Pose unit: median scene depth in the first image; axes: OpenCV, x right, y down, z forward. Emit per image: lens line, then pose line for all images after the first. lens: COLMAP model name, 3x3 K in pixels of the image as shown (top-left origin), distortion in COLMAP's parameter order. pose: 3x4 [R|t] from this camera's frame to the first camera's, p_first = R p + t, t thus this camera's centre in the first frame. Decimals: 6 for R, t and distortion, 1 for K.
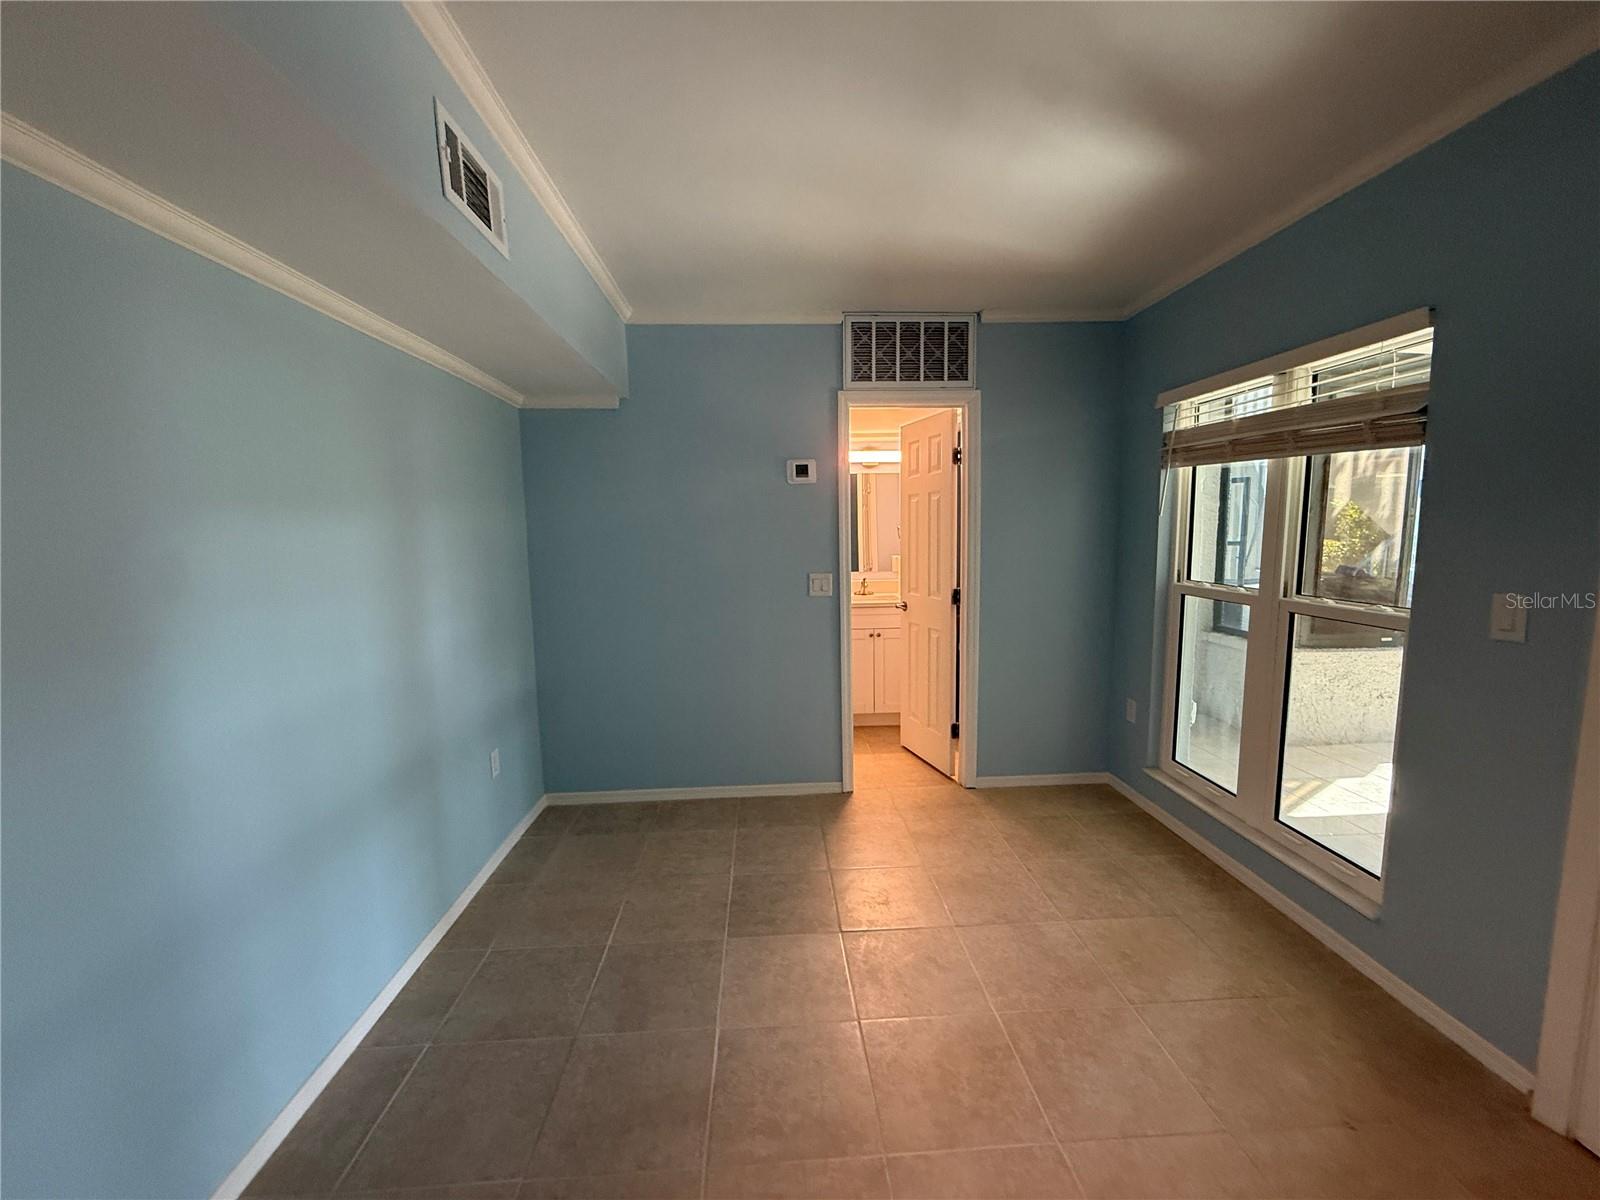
lens RADIAL K [[636.1, 0, 800.4], [0, 636.1, 596.1], [0, 0, 1]] dist [-0.003147, -0.000396]
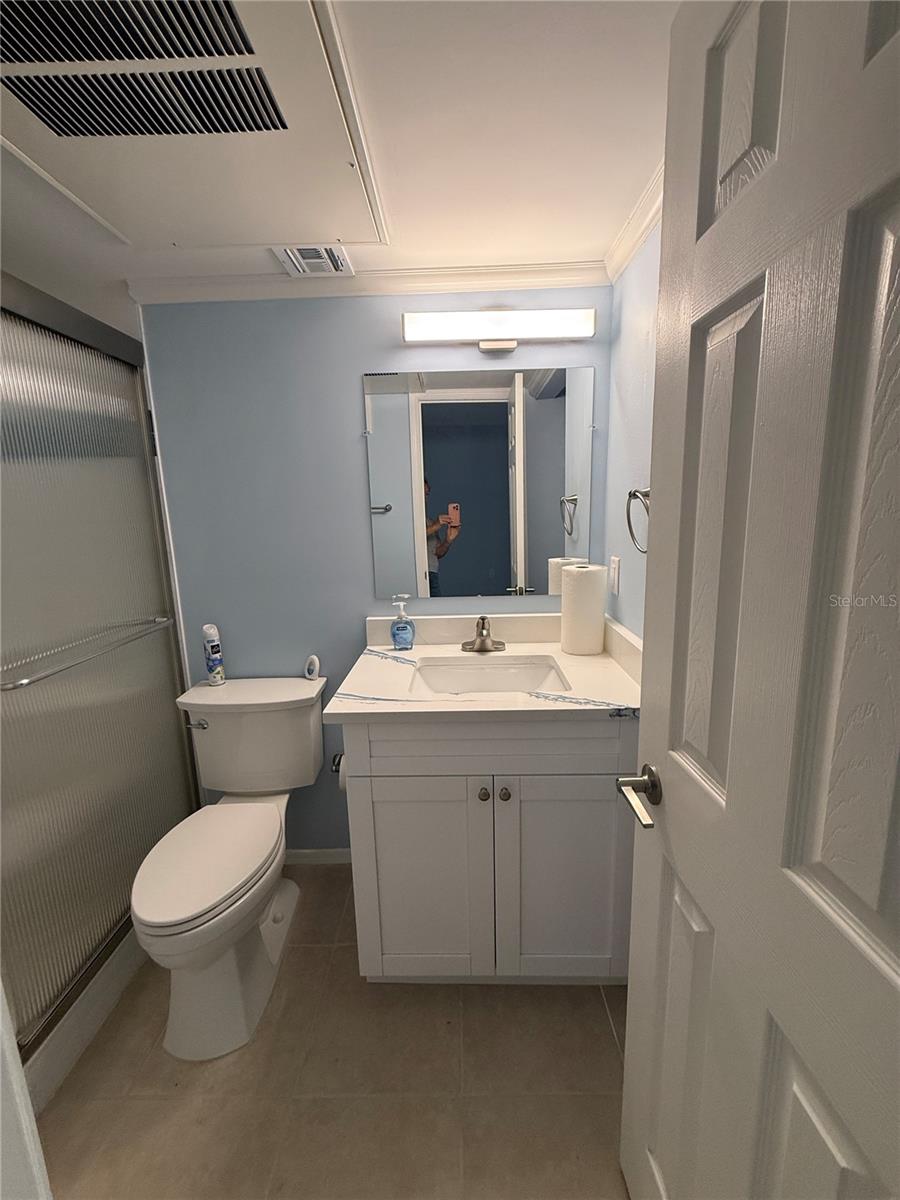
lens RADIAL K [[477.1, 0, 451.0], [0, 477.1, 600.2], [0, 0, 1]] dist [-0.003147, -0.000396]
pose [[0.998161, 0.008823, -0.059979, 0.107185], [-0.004072, 0.996876, 0.078875, -0.068738], [0.060488, -0.078486, 0.995078, 0.737467]]
